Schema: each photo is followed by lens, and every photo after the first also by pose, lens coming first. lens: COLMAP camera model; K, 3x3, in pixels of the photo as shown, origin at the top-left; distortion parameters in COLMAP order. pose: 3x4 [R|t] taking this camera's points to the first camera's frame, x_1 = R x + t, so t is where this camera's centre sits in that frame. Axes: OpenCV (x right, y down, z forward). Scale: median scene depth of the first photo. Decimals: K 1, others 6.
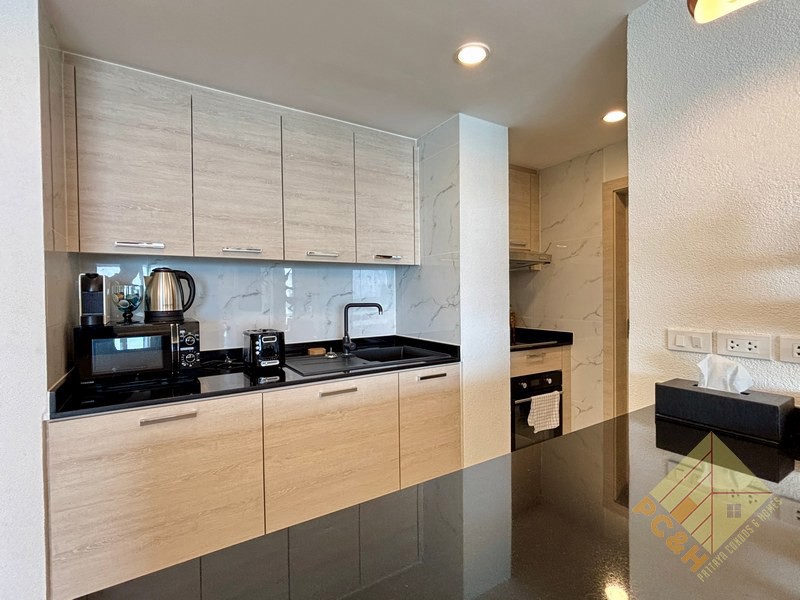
lens RADIAL K [[381.6, 0, 407.6], [0, 381.6, 296.4], [0, 0, 1]] dist [-0.006339, 0.002391]
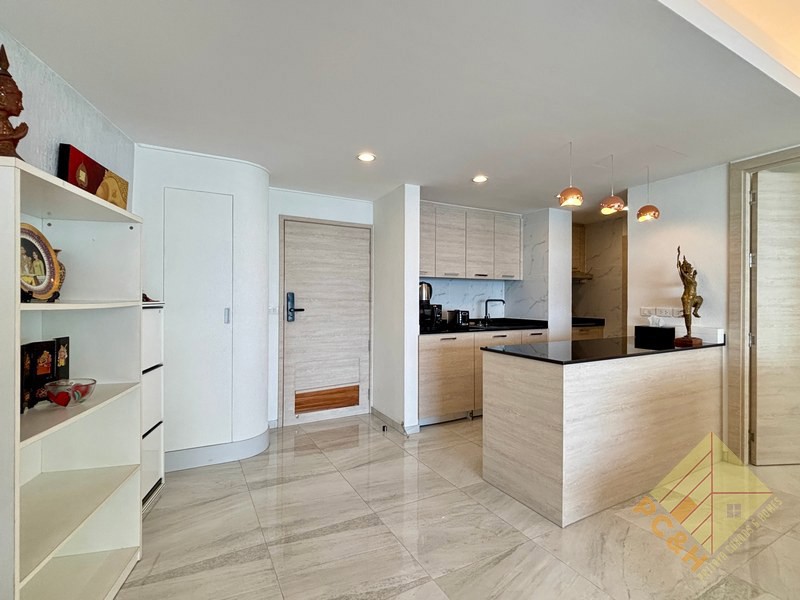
lens RADIAL K [[381.6, 0, 400.6], [0, 381.6, 295.4], [0, 0, 1]] dist [-0.006339, 0.002391]
pose [[0.996184, 0.014047, -0.086141, -0.475964], [-0.015330, 0.999781, -0.014249, 0.036253], [0.085922, 0.015515, 0.996181, -1.112082]]
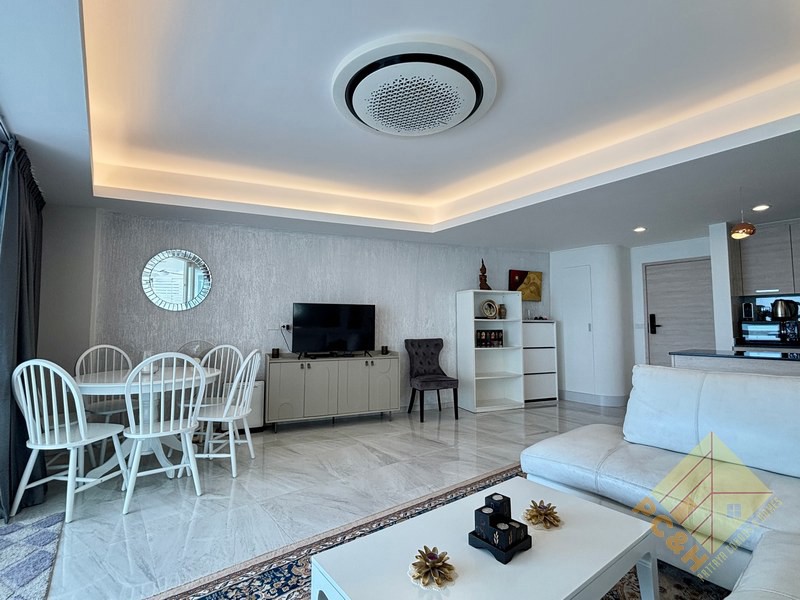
lens RADIAL K [[381.6, 0, 394.9], [0, 381.6, 296.7], [0, 0, 1]] dist [-0.006339, 0.002391]
pose [[0.072328, -0.065839, -0.995205, 1.319182], [-0.006635, 0.997765, -0.066491, 0.071127], [0.997359, 0.011412, 0.071730, -1.342977]]
